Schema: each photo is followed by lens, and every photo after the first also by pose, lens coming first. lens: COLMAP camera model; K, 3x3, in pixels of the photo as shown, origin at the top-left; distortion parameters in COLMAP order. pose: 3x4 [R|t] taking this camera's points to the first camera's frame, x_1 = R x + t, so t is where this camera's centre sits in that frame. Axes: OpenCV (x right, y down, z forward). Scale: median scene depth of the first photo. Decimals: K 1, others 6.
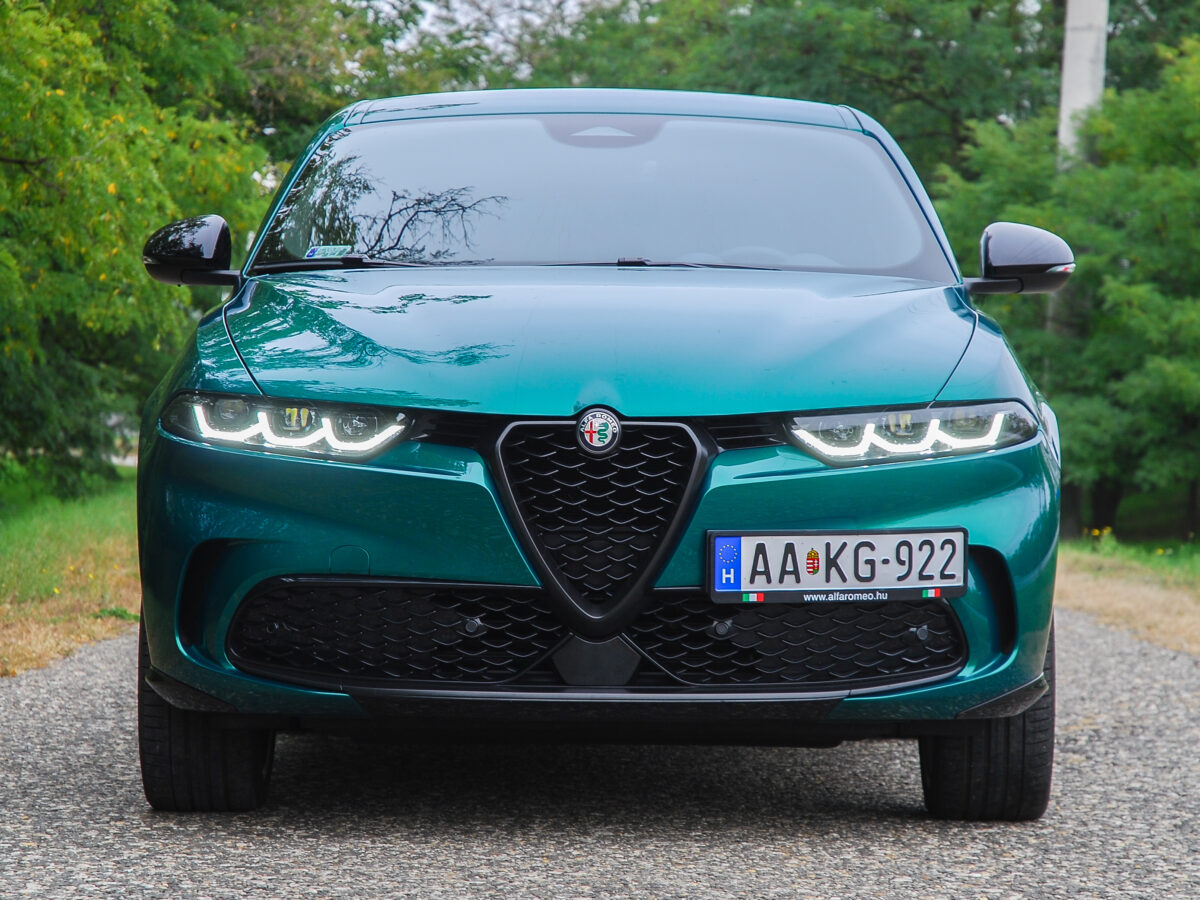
lens RADIAL K [[4519.5, 0, 600.0], [0, 4519.5, 450.0], [0, 0, 1]] dist [0.327572, 2.333659]
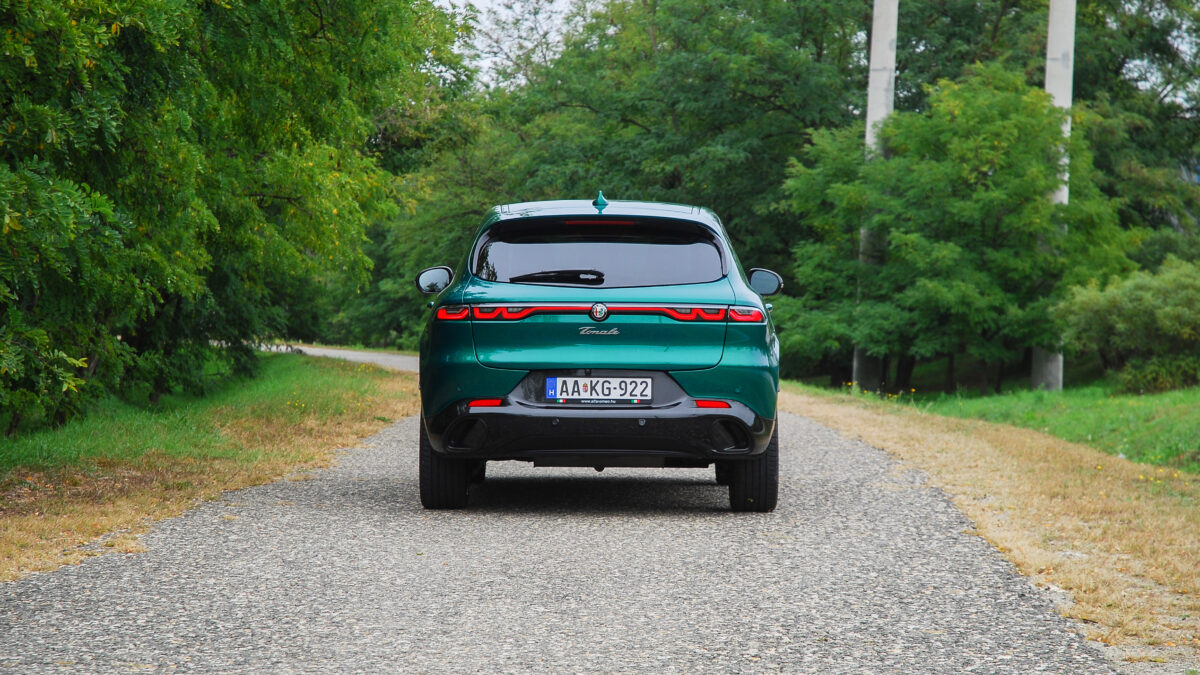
lens RADIAL K [[3426.8, 0, 620.8], [0, 3426.8, 374.8], [0, 0, 1]] dist [0.493757, -0.222229]
pose [[0.999857, -0.008413, 0.014637, -0.002851], [0.008237, 0.999894, 0.012033, -0.001755], [-0.014737, -0.011911, 0.999820, -0.217627]]
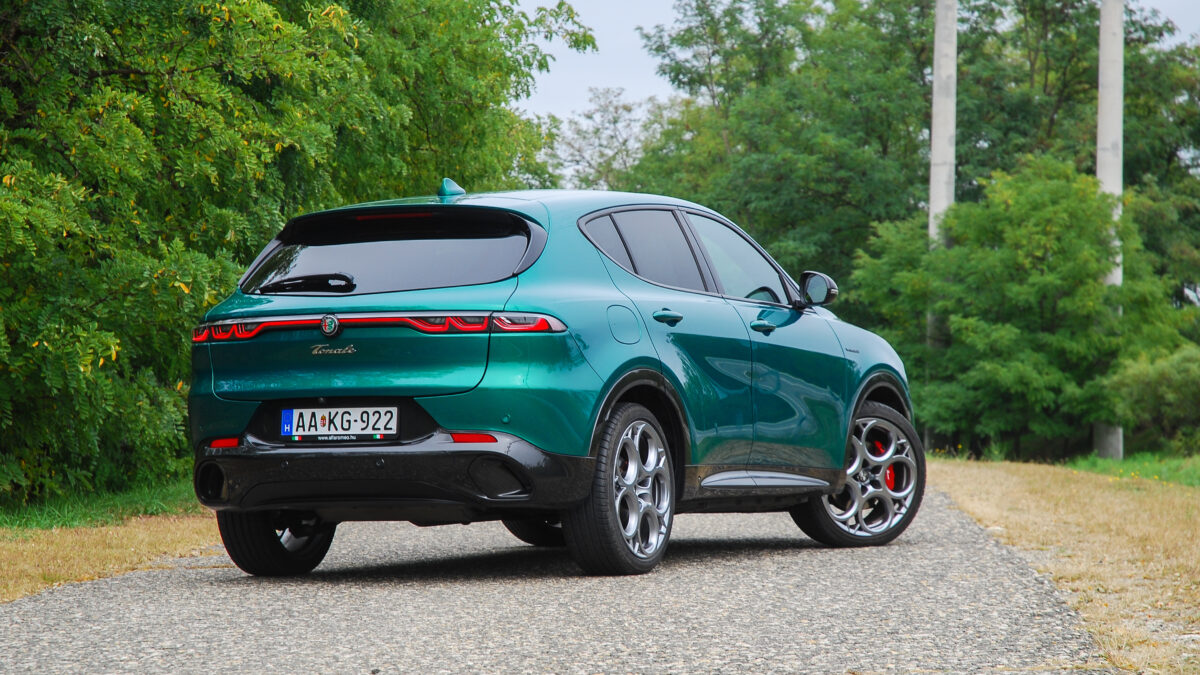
lens RADIAL K [[3404.3, 0, 622.8], [0, 3404.3, 430.8], [0, 0, 1]] dist [0.610455, -0.913193]
pose [[0.999244, -0.037390, -0.010682, -0.001318], [0.037364, 0.999298, -0.002596, 0.005169], [0.010771, 0.002194, 0.999940, -0.293240]]
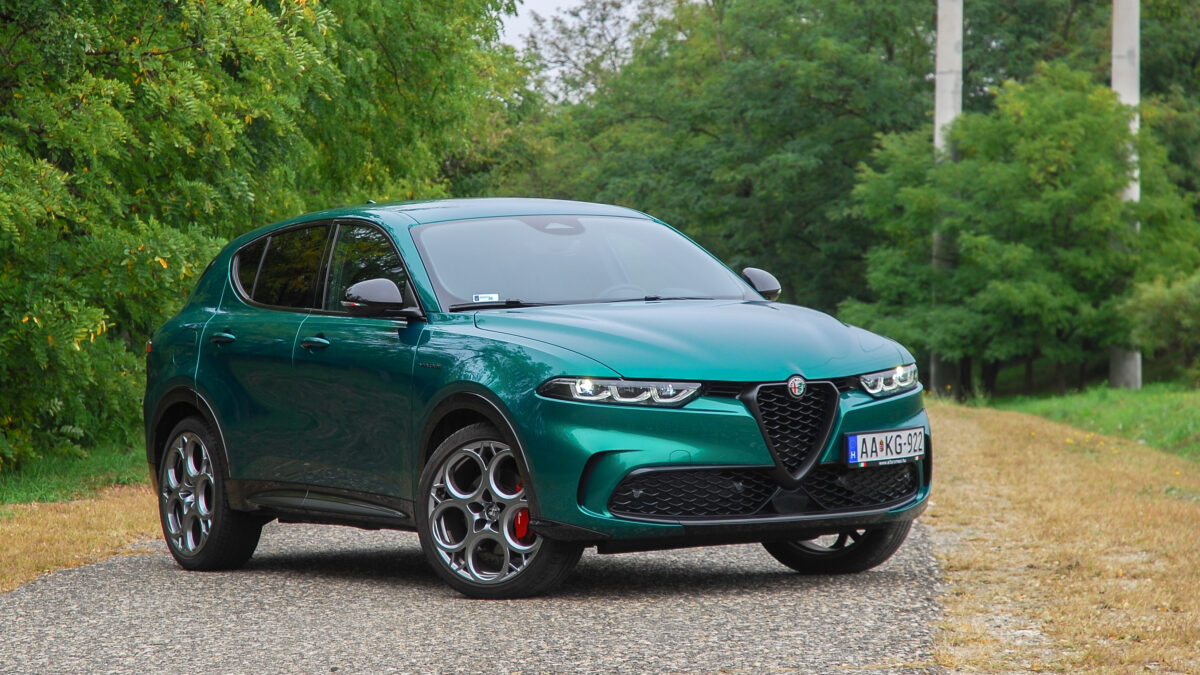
lens RADIAL K [[3755.8, 0, 600.0], [0, 3755.8, 337.5], [0, 0, 1]] dist [0.567345, -1.071989]
pose [[0.998993, -0.041970, -0.015846, 0.003257], [0.041910, 0.999113, -0.004106, -0.000542], [0.016004, 0.003438, 0.999866, -0.337700]]
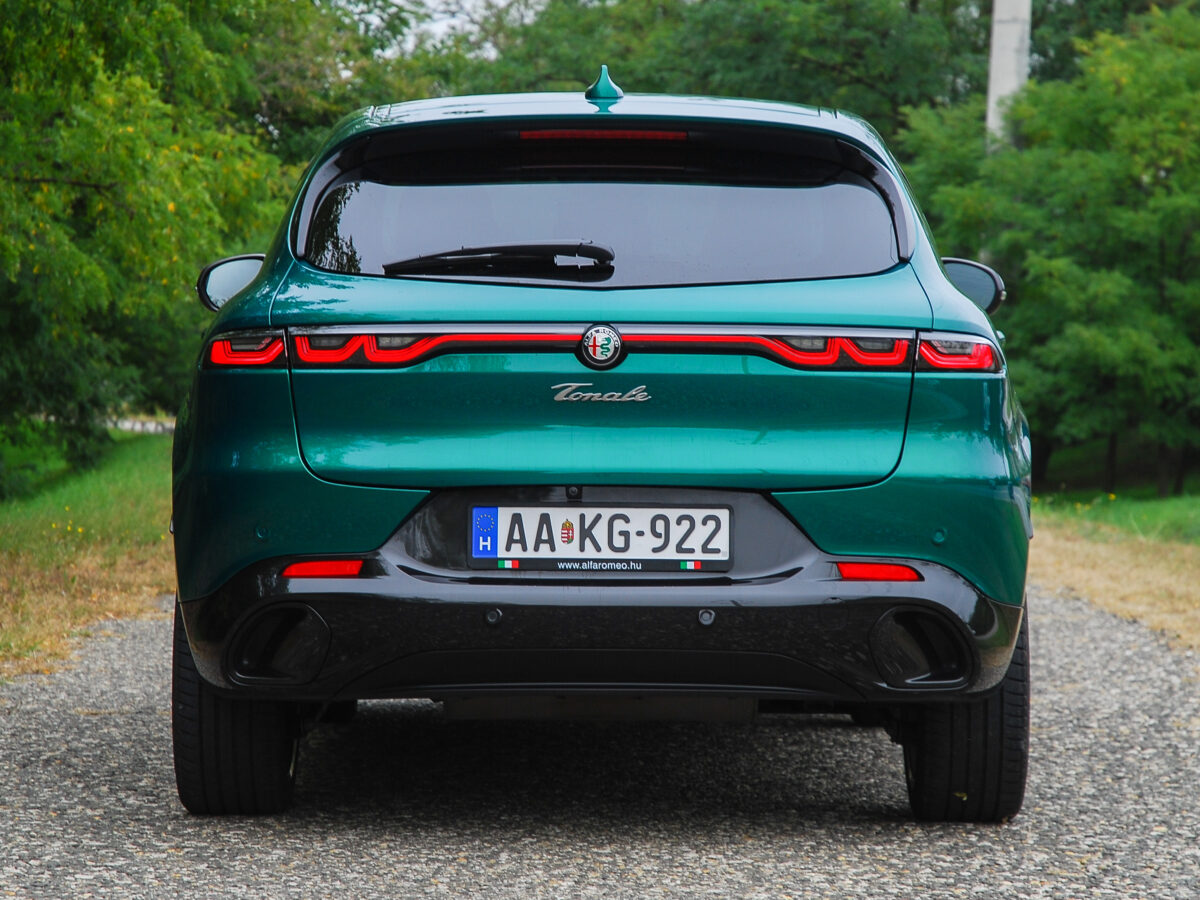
lens RADIAL K [[4519.5, 0, 600.0], [0, 4519.5, 450.0], [0, 0, 1]] dist [0.327572, 2.333659]
pose [[0.999922, -0.009052, 0.008604, -0.001895], [0.008970, 0.999914, 0.009545, -0.001534], [-0.008689, -0.009468, 0.999917, -0.093860]]
